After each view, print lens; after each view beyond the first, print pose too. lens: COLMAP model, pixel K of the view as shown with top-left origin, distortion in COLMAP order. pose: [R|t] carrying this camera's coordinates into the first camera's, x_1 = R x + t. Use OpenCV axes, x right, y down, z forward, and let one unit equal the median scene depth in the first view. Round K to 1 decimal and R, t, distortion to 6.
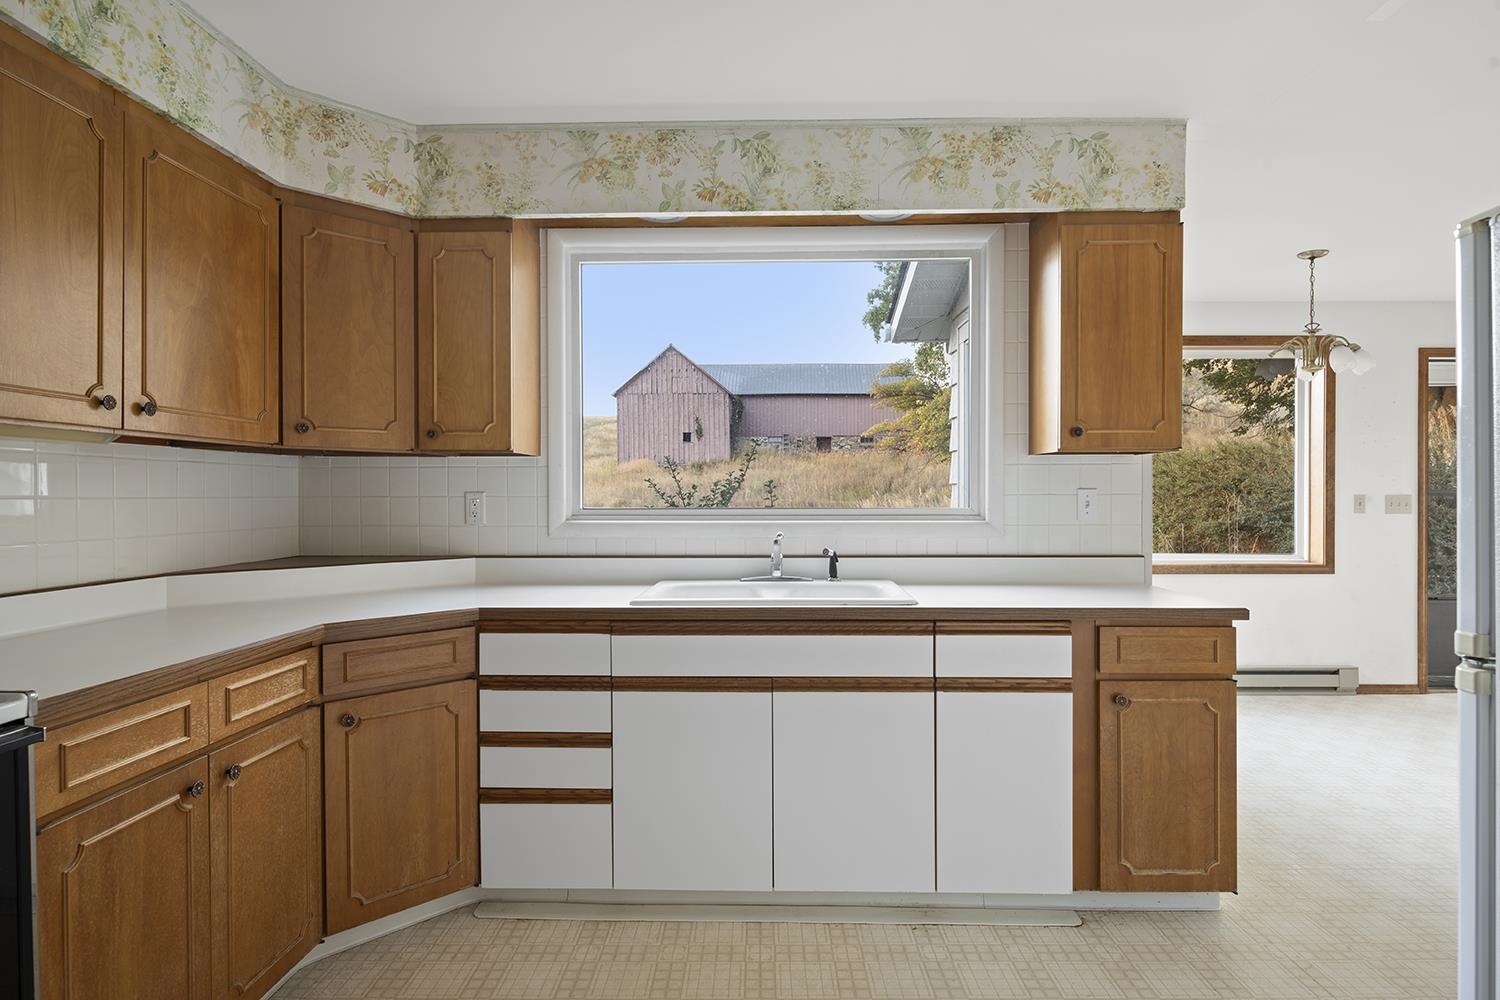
lens RADIAL K [[780.5, 0, 757.7], [0, 780.5, 499.2], [0, 0, 1]] dist [-0.004667, -0.002040]
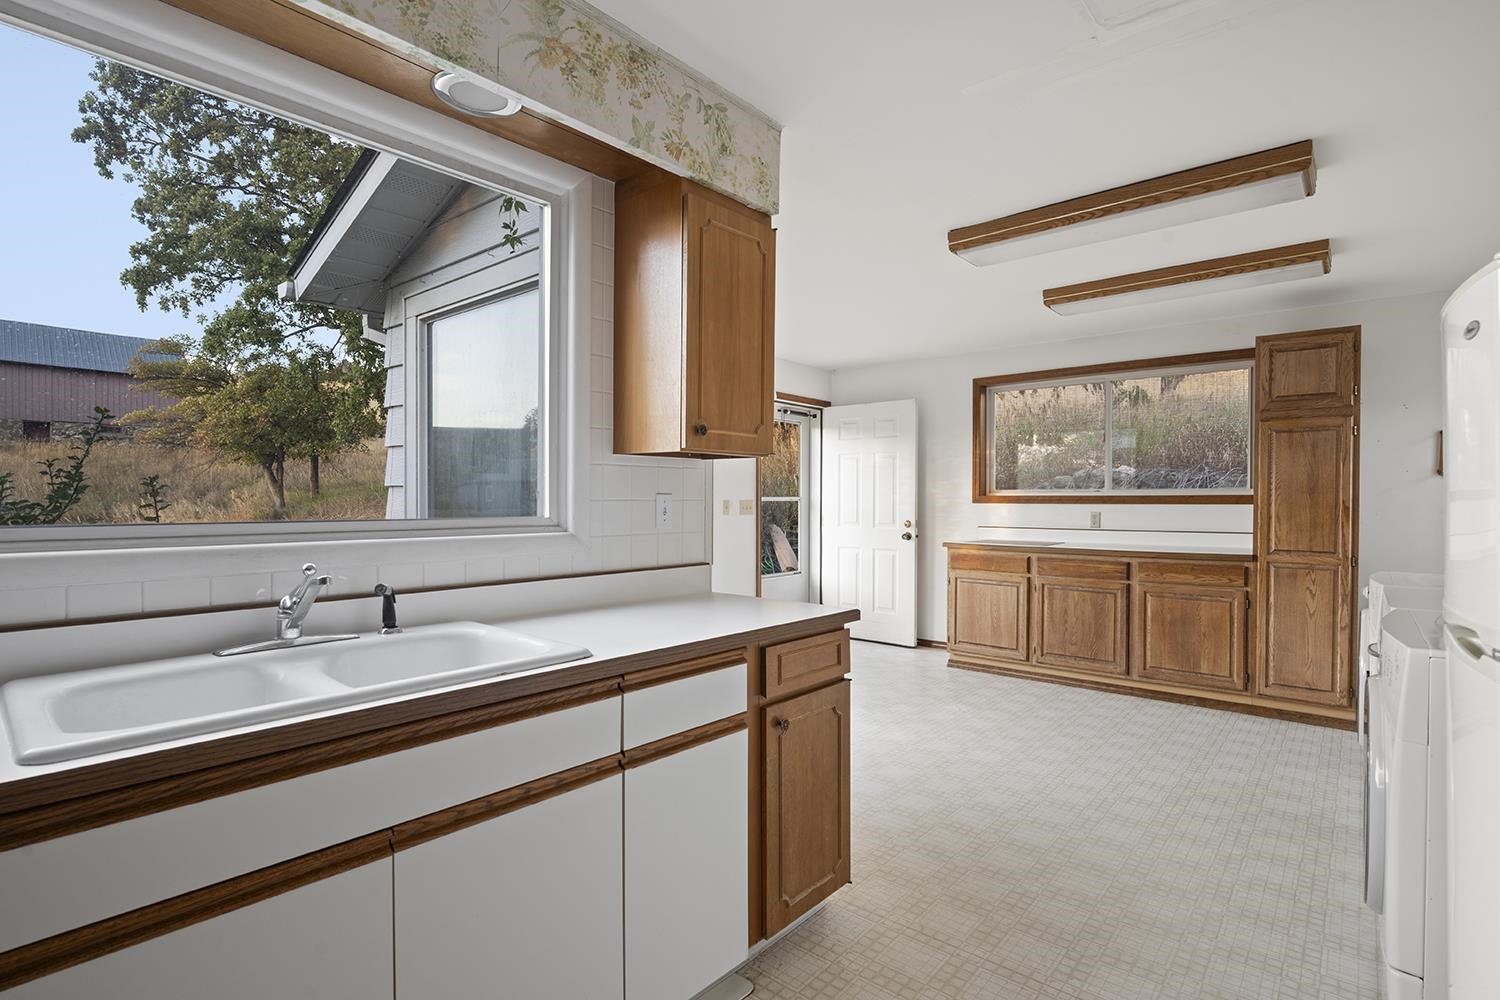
lens RADIAL K [[726.1, 0, 748.0], [0, 726.1, 506.0], [0, 0, 1]] dist [-0.007179, -0.000477]
pose [[0.643479, -0.004583, 0.765450, -0.193369], [0.001109, 0.999987, 0.005056, -0.003854], [-0.765463, -0.002404, 0.643476, 0.428912]]
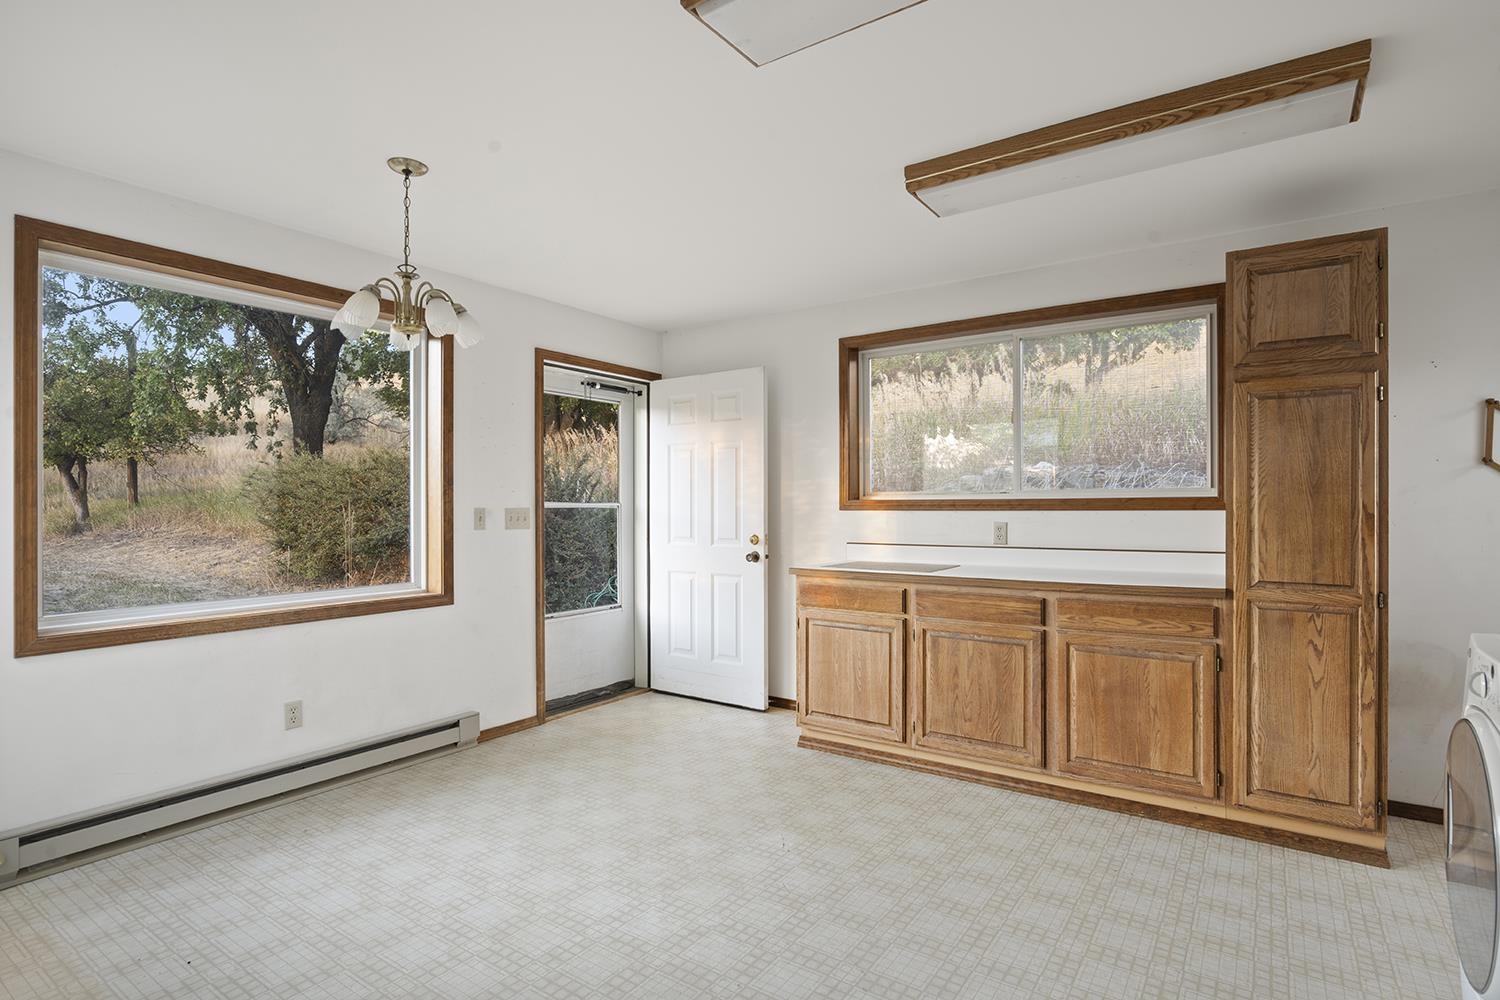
lens RADIAL K [[753.0, 0, 754.1], [0, 753.0, 506.4], [0, 0, 1]] dist [-0.003626, -0.000376]
pose [[0.561743, -0.001963, 0.827309, 0.508498], [0.007197, 0.999971, -0.002514, -0.006634], [-0.827280, 0.007366, 0.561741, 0.562197]]
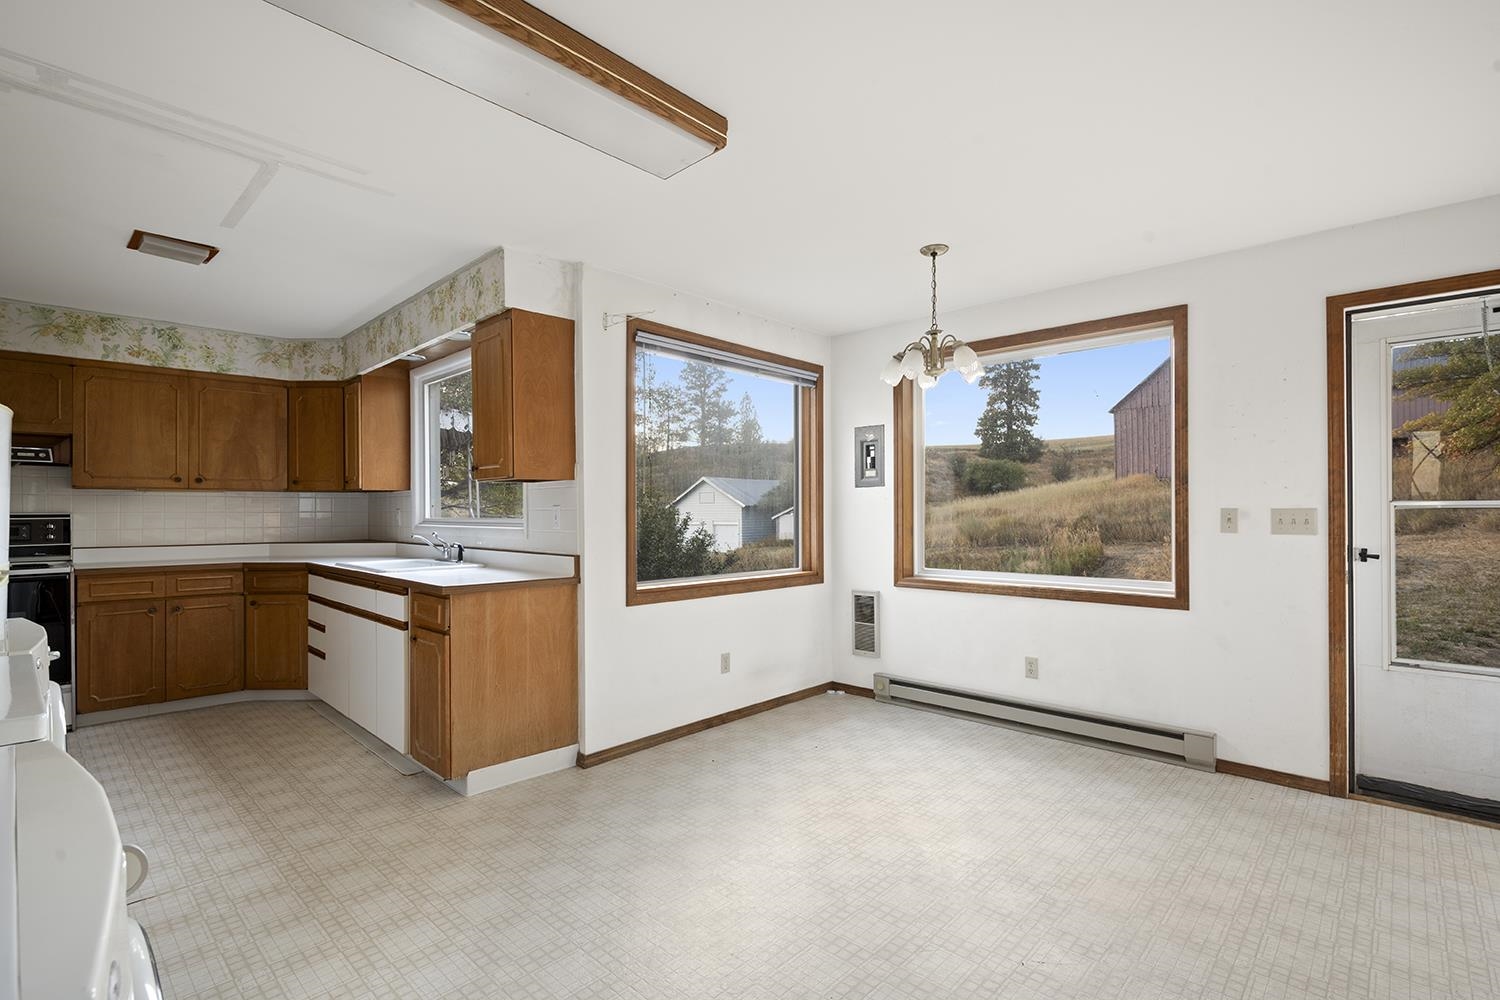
lens RADIAL K [[697.6, 0, 753.1], [0, 697.6, 507.8], [0, 0, 1]] dist [-0.006137, -0.000895]
pose [[0.734073, -0.004614, -0.679055, 1.739831], [-0.001533, 0.999963, -0.008452, 0.000347], [0.679069, 0.007246, 0.734038, 0.378523]]
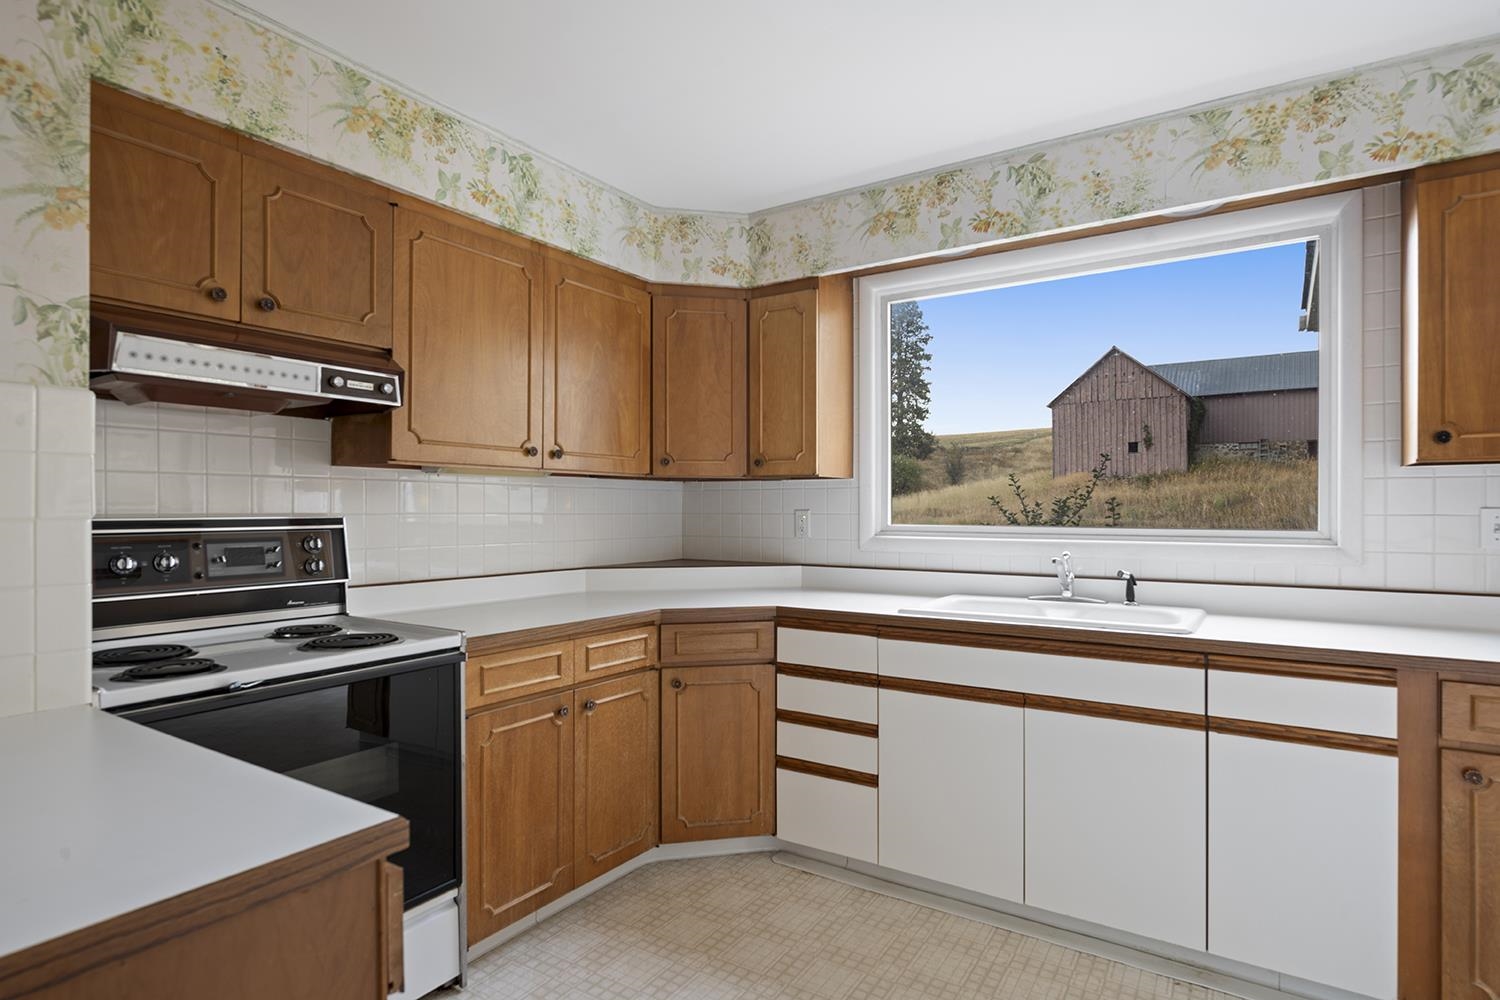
lens RADIAL K [[782.0, 0, 755.4], [0, 782.0, 509.6], [0, 0, 1]] dist [-0.003270, -0.001356]
pose [[0.851515, 0.002674, -0.524324, 0.230910], [-0.005946, 0.999972, -0.004556, -0.004455], [0.524297, 0.006997, 0.851507, -0.049663]]
